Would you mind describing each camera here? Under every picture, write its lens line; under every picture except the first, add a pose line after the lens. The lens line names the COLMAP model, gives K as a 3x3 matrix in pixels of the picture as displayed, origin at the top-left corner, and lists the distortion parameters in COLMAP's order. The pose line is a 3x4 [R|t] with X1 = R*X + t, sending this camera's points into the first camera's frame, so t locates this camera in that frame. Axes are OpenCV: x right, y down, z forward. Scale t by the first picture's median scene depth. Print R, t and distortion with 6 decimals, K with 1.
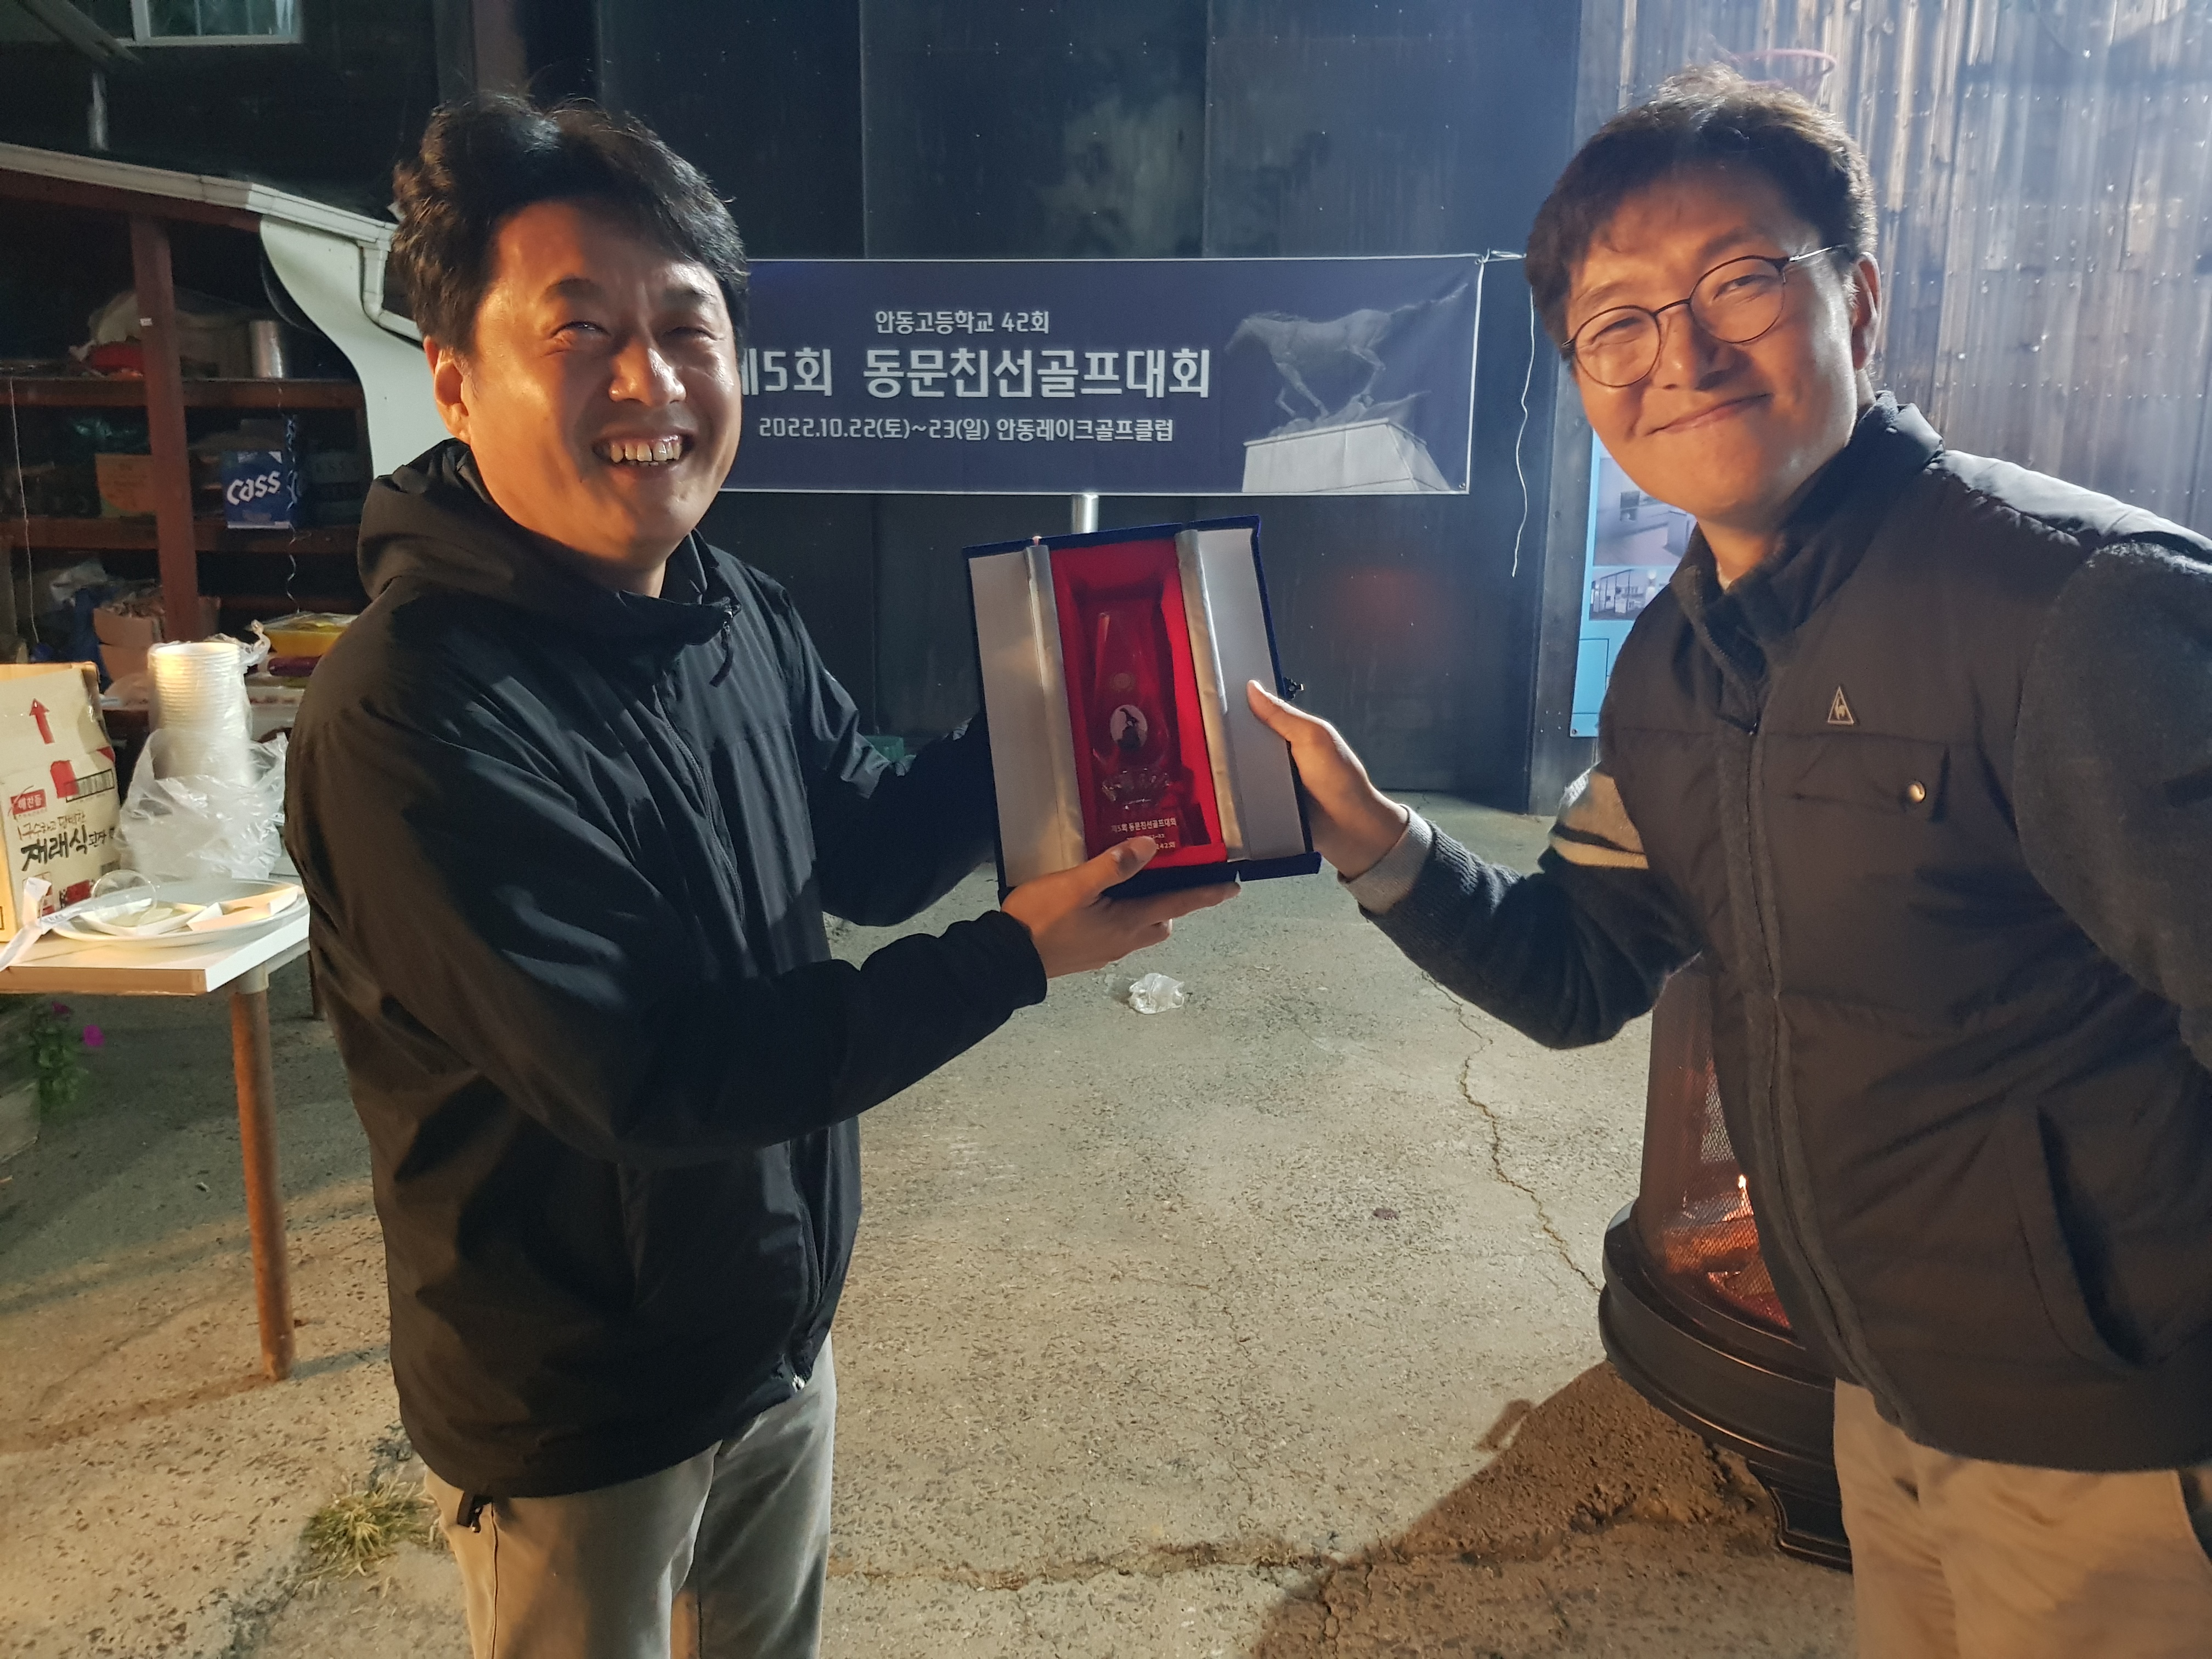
lens RADIAL K [[1697.4, 0, 1094.0], [0, 1697.4, 789.2], [0, 0, 1]] dist [0.053862, -0.097981]
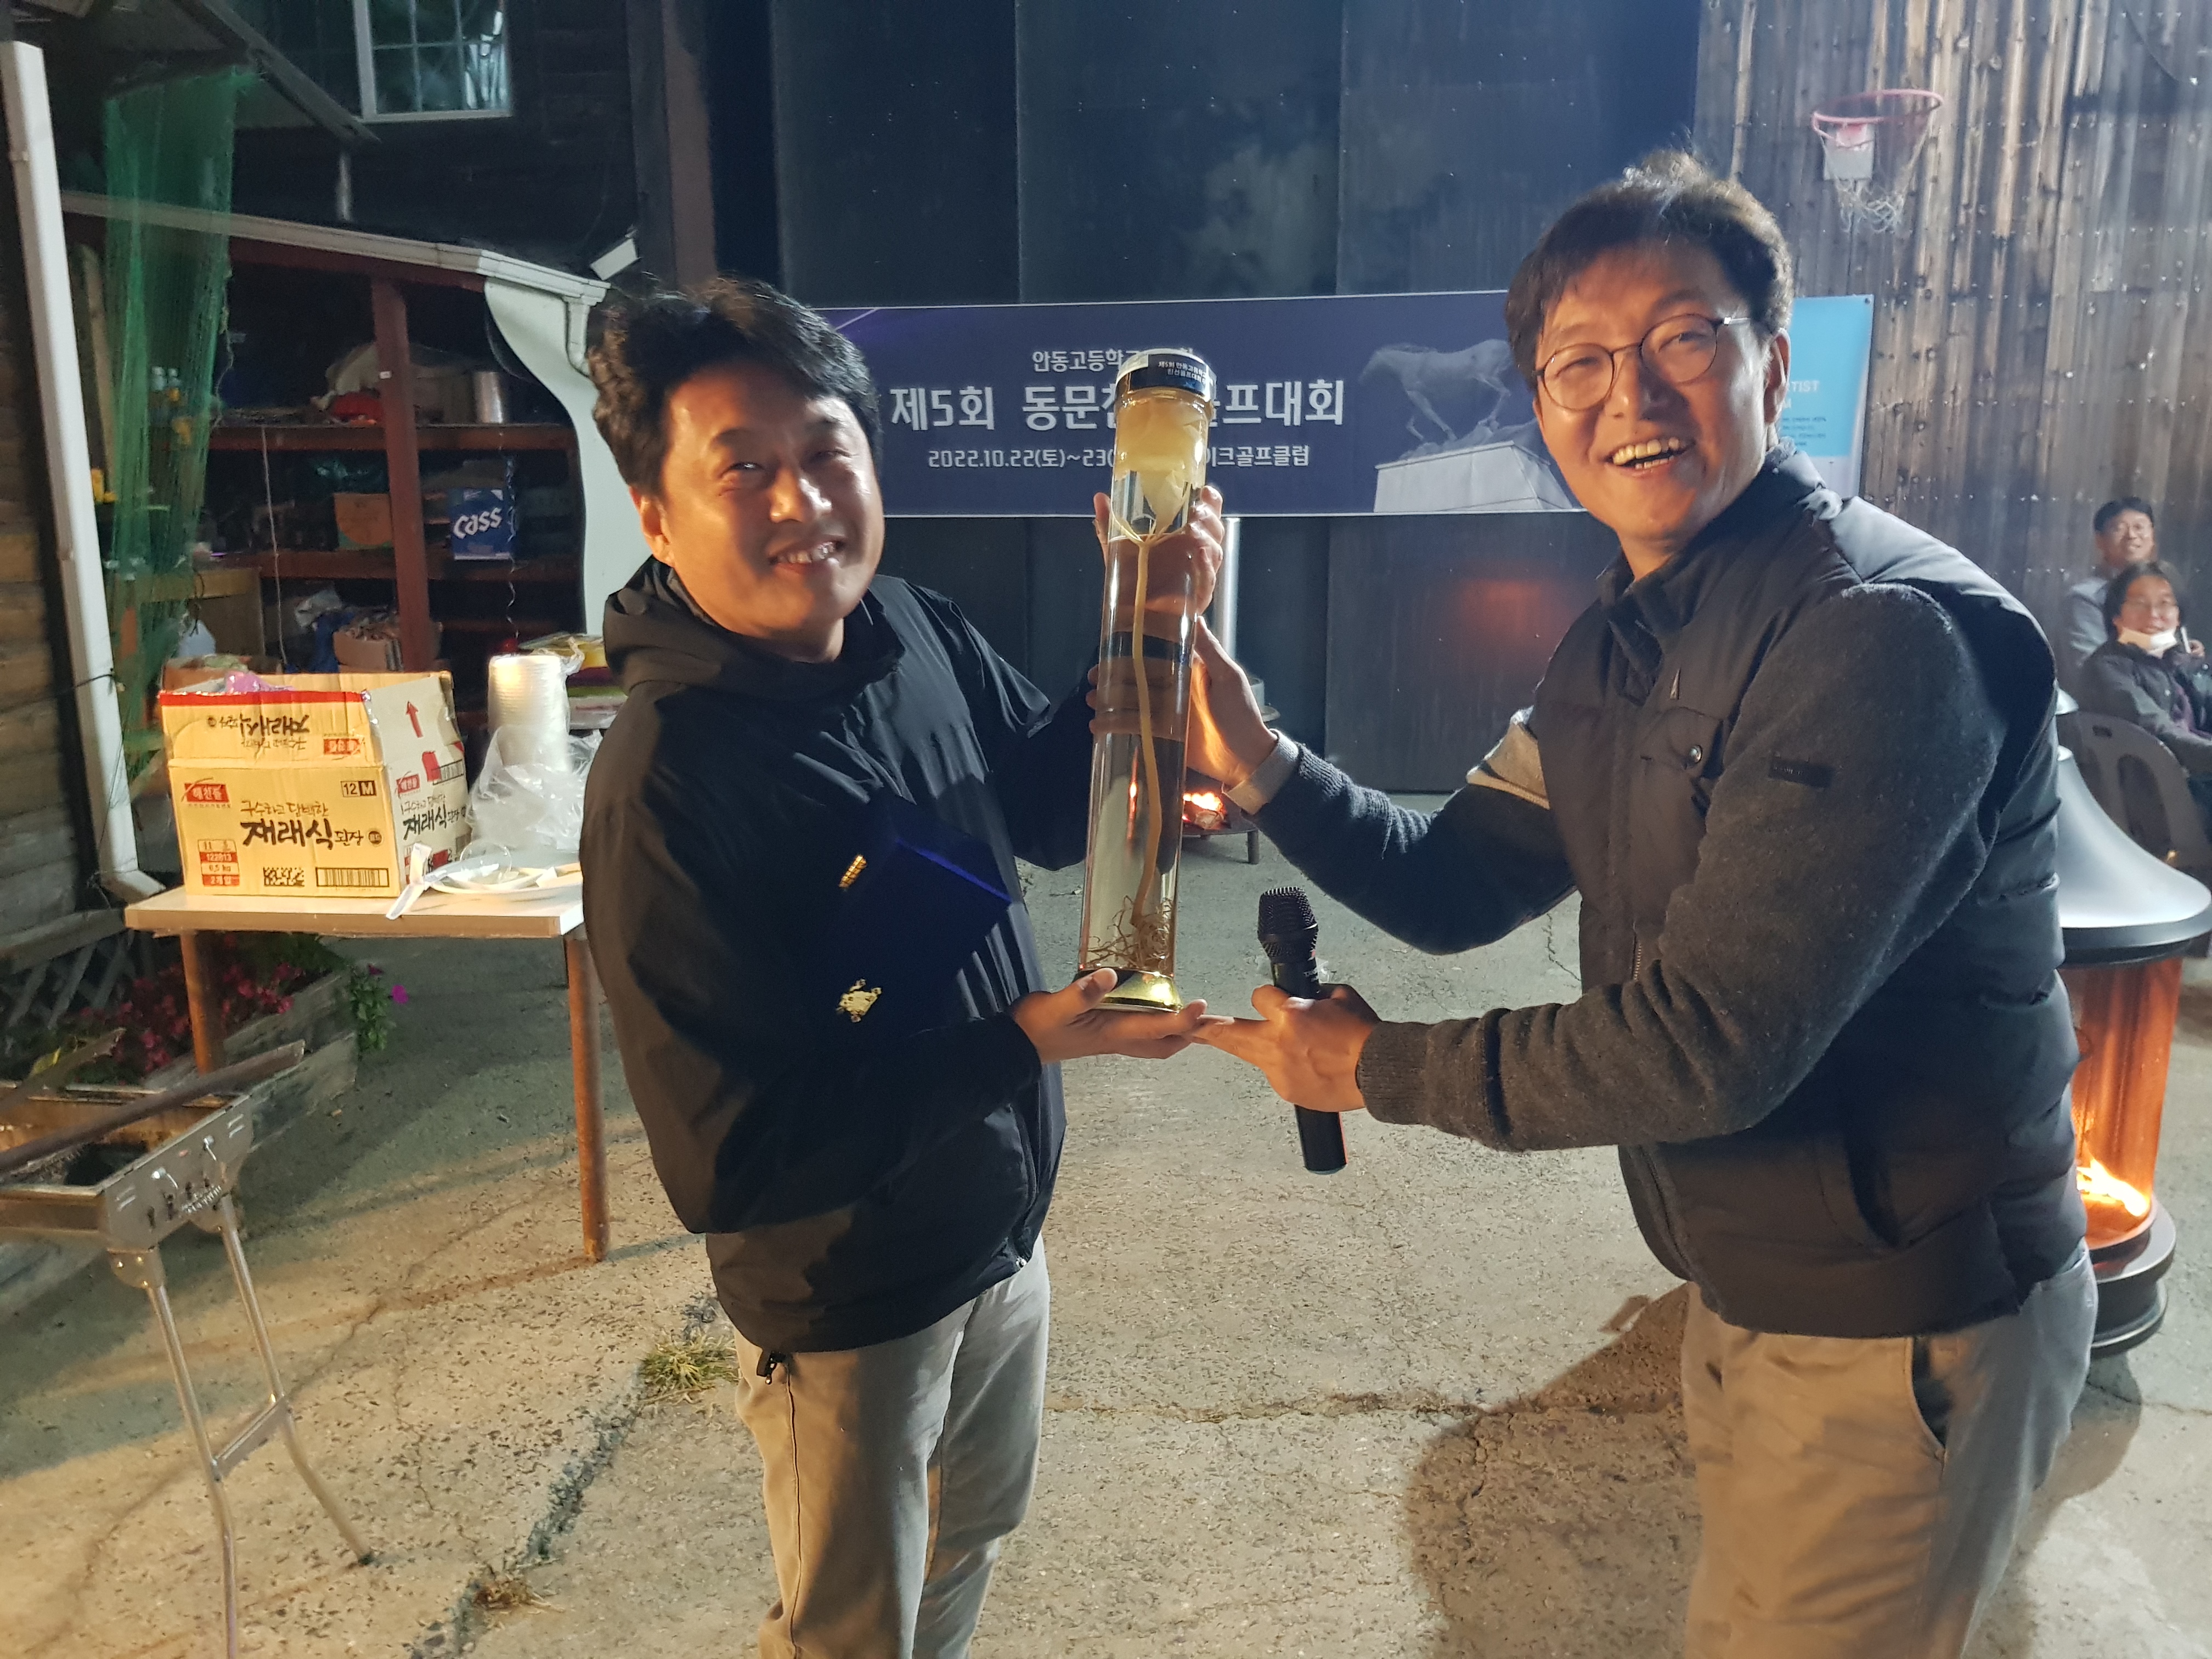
lens RADIAL K [[1680.4, 0, 1107.3], [0, 1680.4, 807.1], [0, 0, 1]] dist [0.045677, -0.086090]
pose [[0.998034, -0.002582, -0.062625, -0.022415], [0.002593, 0.999997, 0.000085, 0.013469], [0.062625, -0.000247, 0.998037, -0.097260]]
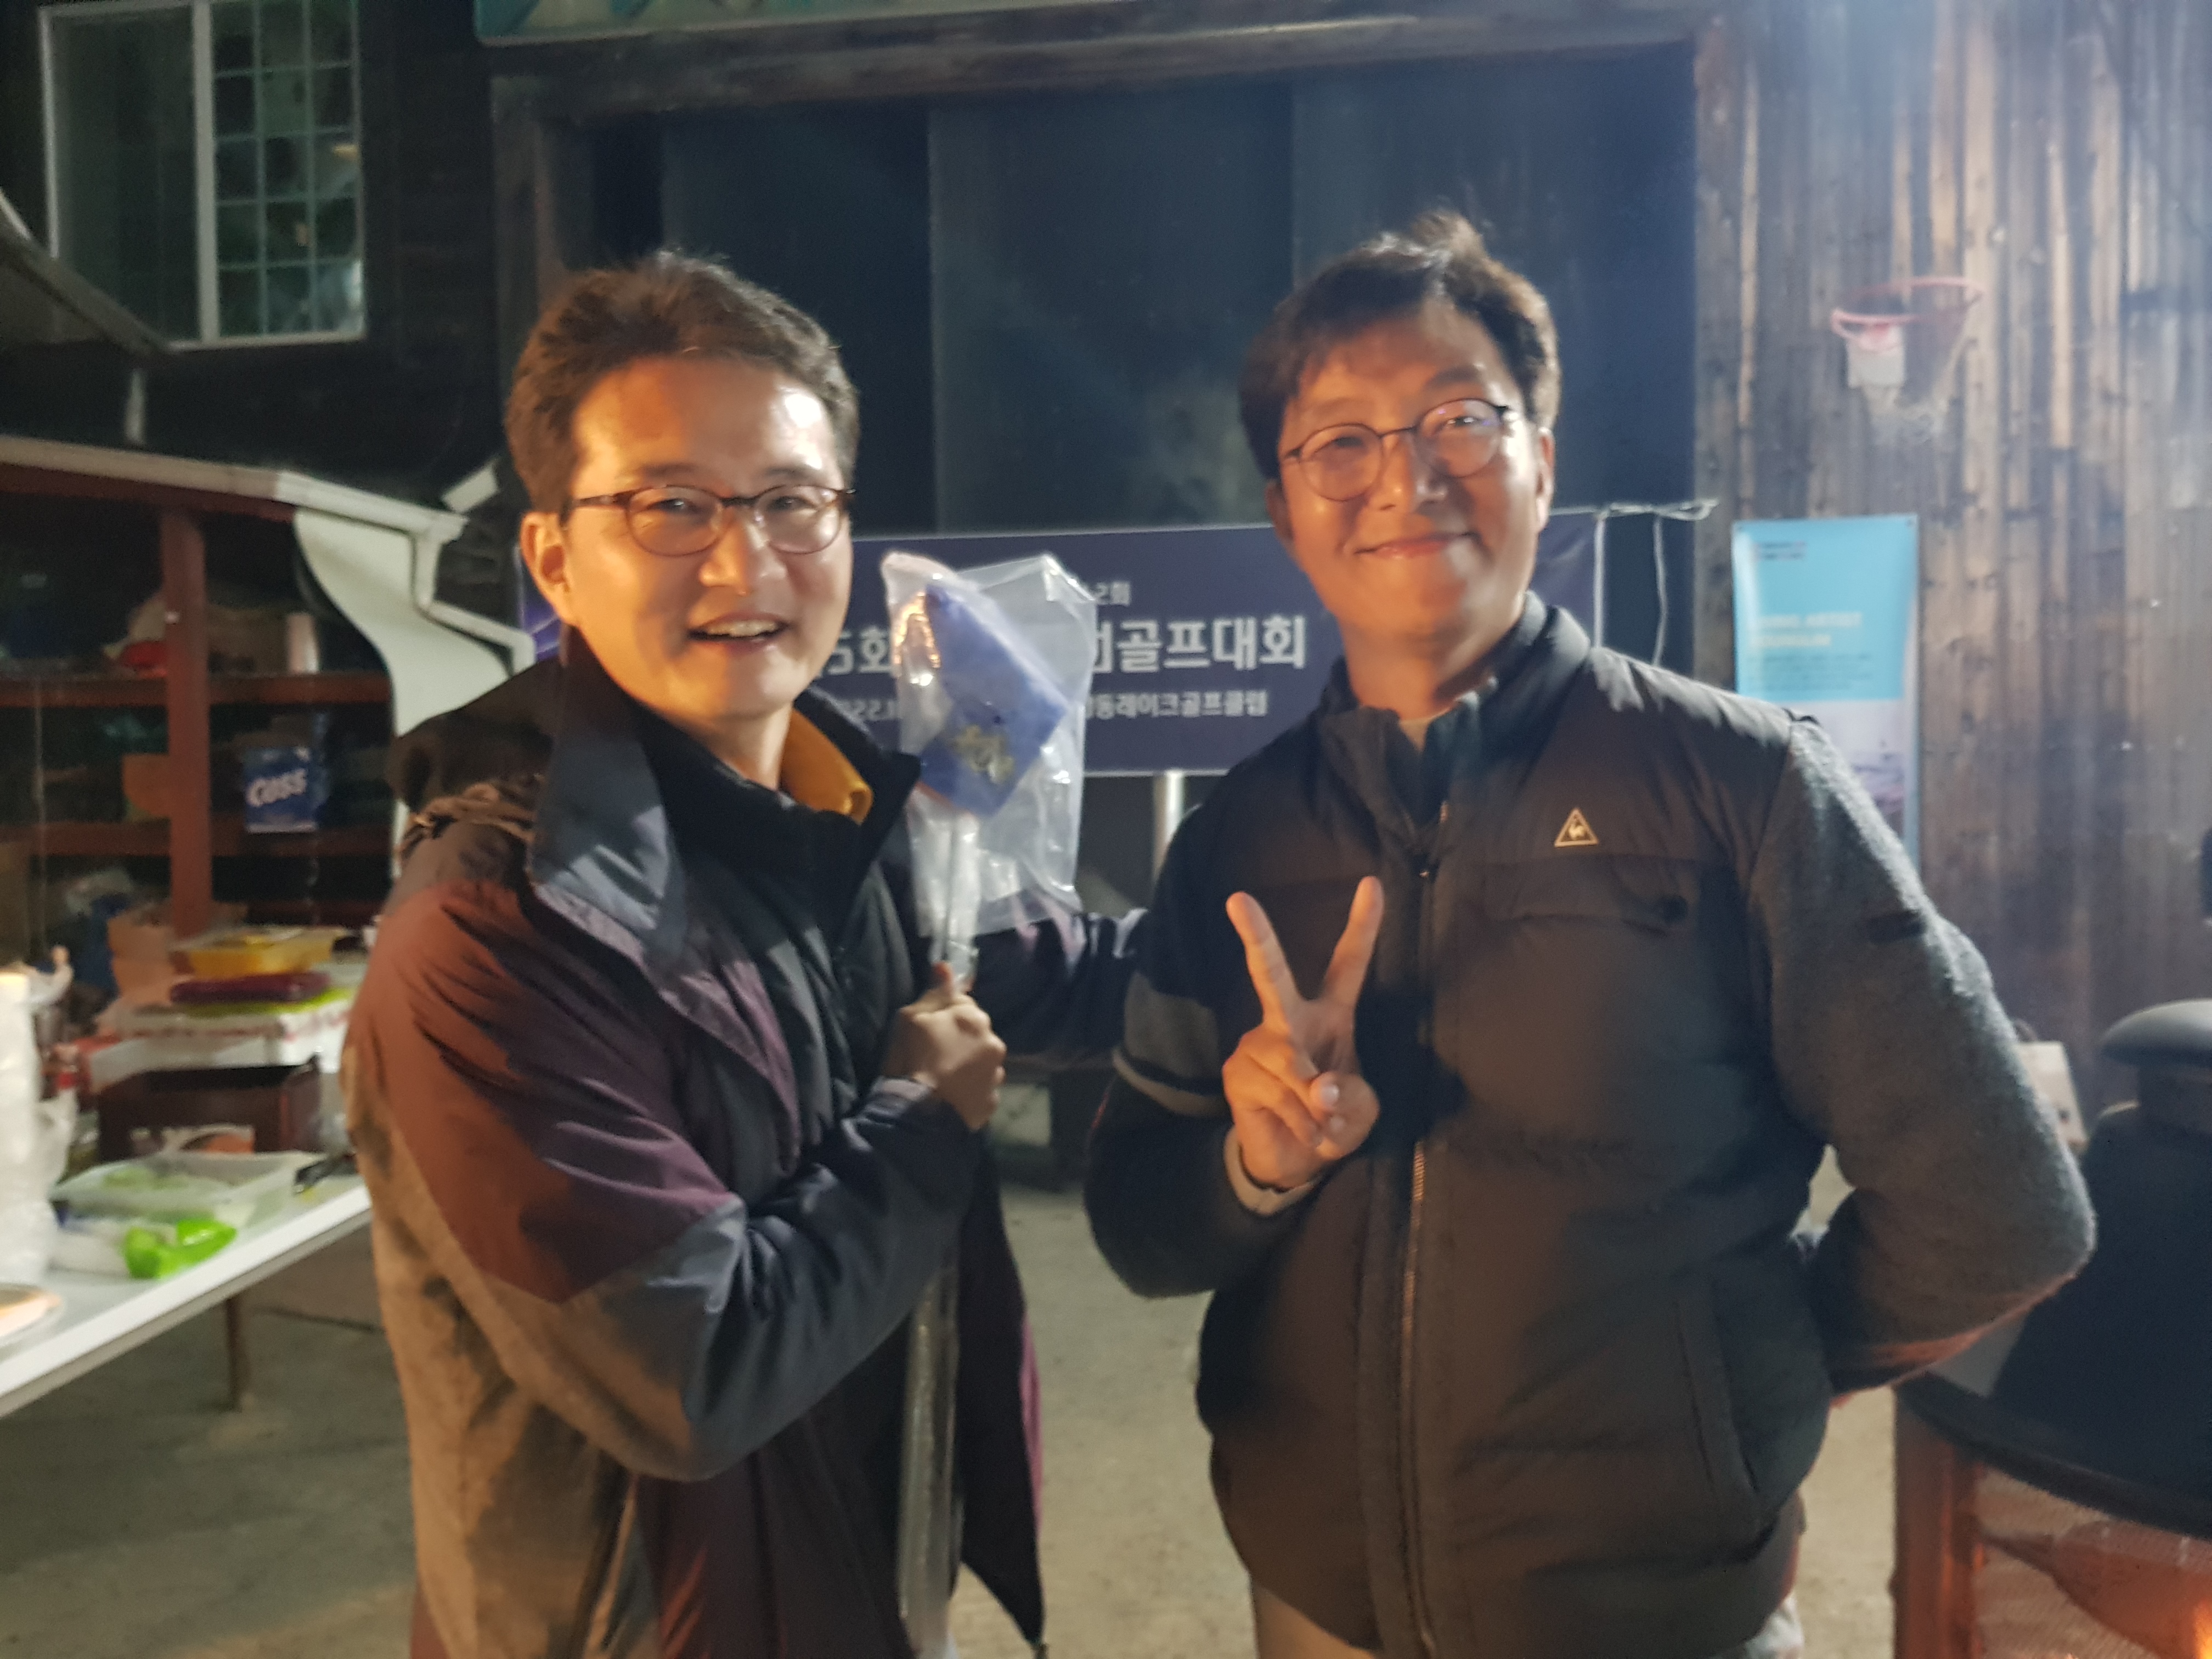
lens RADIAL K [[1745.7, 0, 1105.0], [0, 1745.7, 793.4], [0, 0, 1]] dist [0.047356, -0.108551]
pose [[0.997618, -0.019386, -0.066196, 0.032787], [0.008357, 0.986593, -0.162987, -0.018507], [0.068468, 0.162046, 0.984405, 0.126238]]
